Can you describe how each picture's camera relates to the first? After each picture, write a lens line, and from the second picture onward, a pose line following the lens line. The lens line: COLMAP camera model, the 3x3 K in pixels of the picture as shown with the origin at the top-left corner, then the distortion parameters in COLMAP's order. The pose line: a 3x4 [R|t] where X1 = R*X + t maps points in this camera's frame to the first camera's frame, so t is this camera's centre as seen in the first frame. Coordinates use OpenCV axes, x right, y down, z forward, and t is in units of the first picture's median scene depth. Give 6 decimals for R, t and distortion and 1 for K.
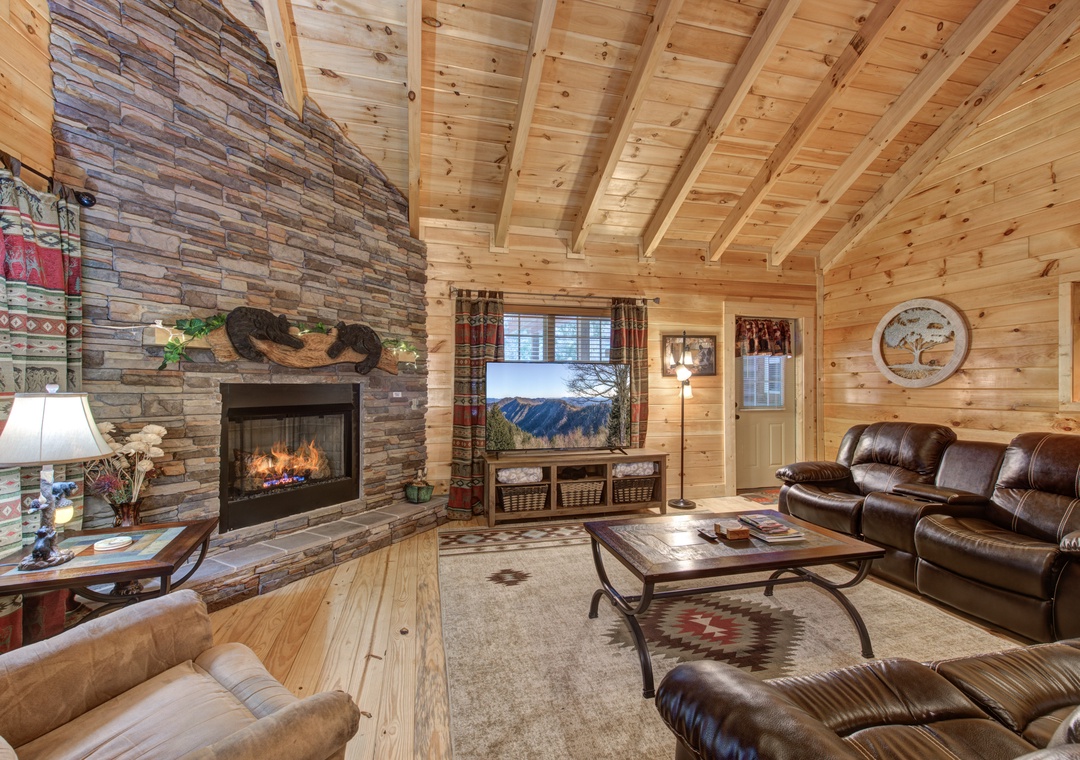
lens RADIAL K [[460.2, 0, 550.1], [0, 460.2, 386.4], [0, 0, 1]] dist [0.003871, -0.001265]
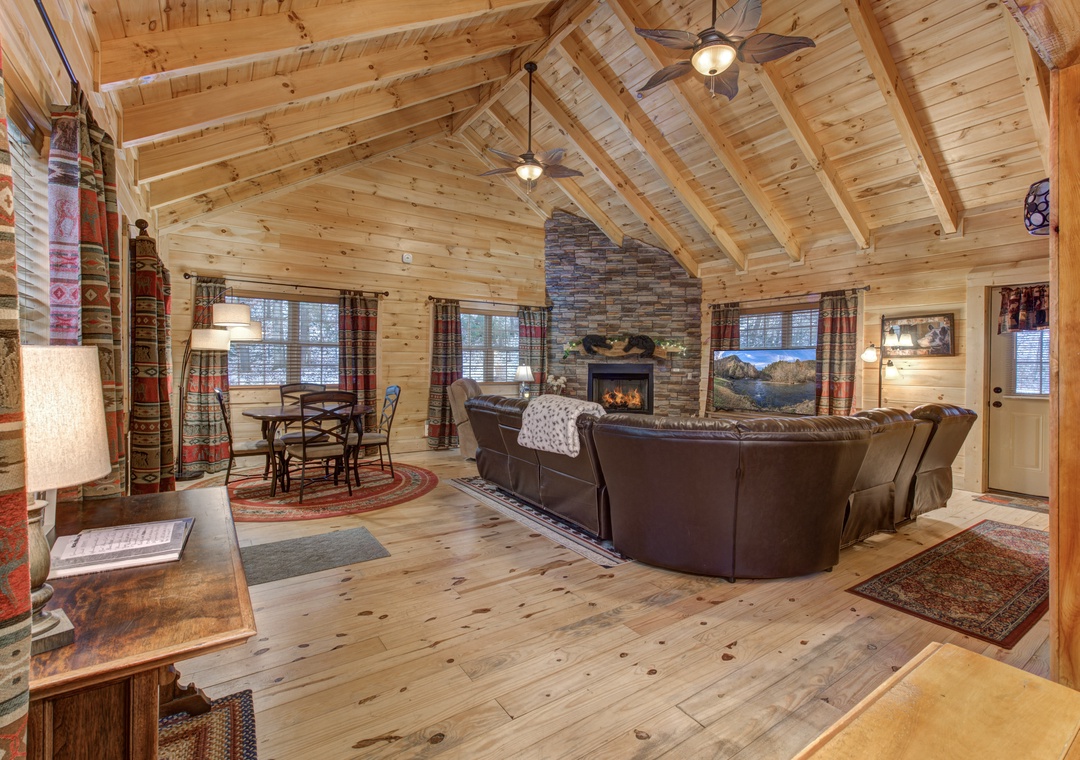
lens RADIAL K [[486.3, 0, 541.2], [0, 486.3, 362.9], [0, 0, 1]] dist [0.003903, -0.001504]
pose [[0.324503, 0.001316, -0.945884, 1.737667], [-0.010265, 0.999945, -0.002130, -0.000728], [0.945829, 0.010400, 0.324499, -0.154812]]
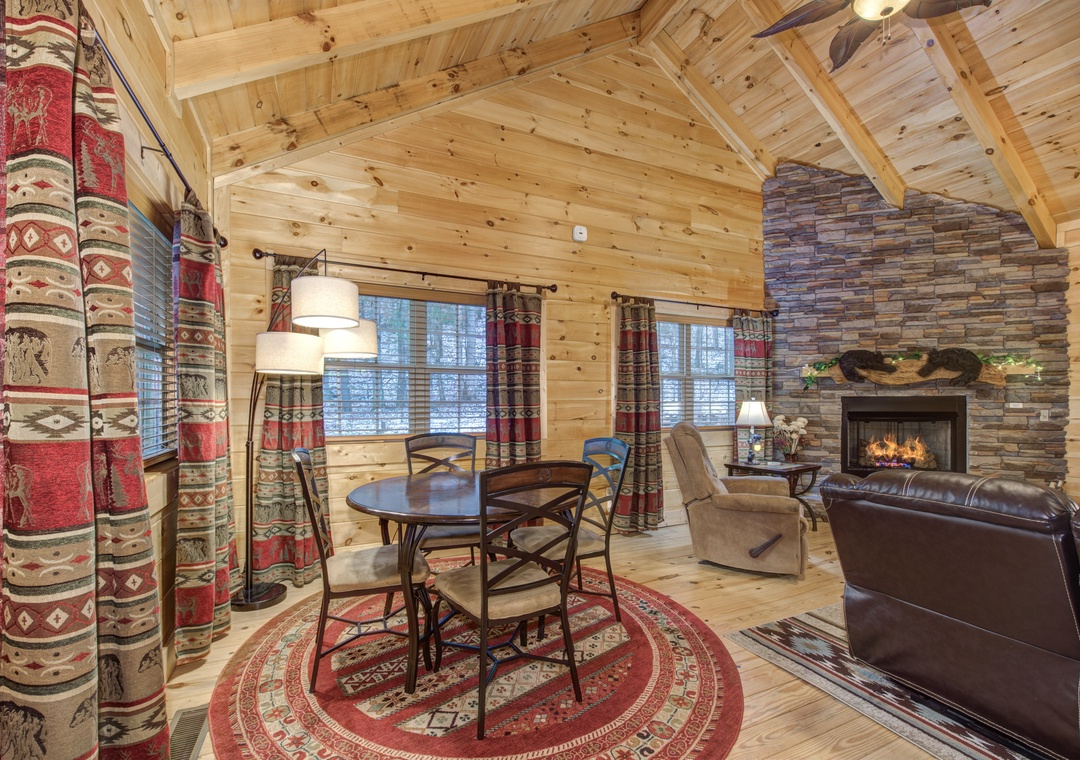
lens RADIAL K [[460.2, 0, 528.1], [0, 460.2, 402.1], [0, 0, 1]] dist [0.003871, -0.001265]
pose [[0.161481, -0.000231, -0.986876, 0.725170], [0.000015, 1.000000, -0.000232, 0.013948], [0.986876, 0.000023, 0.161481, -0.385512]]
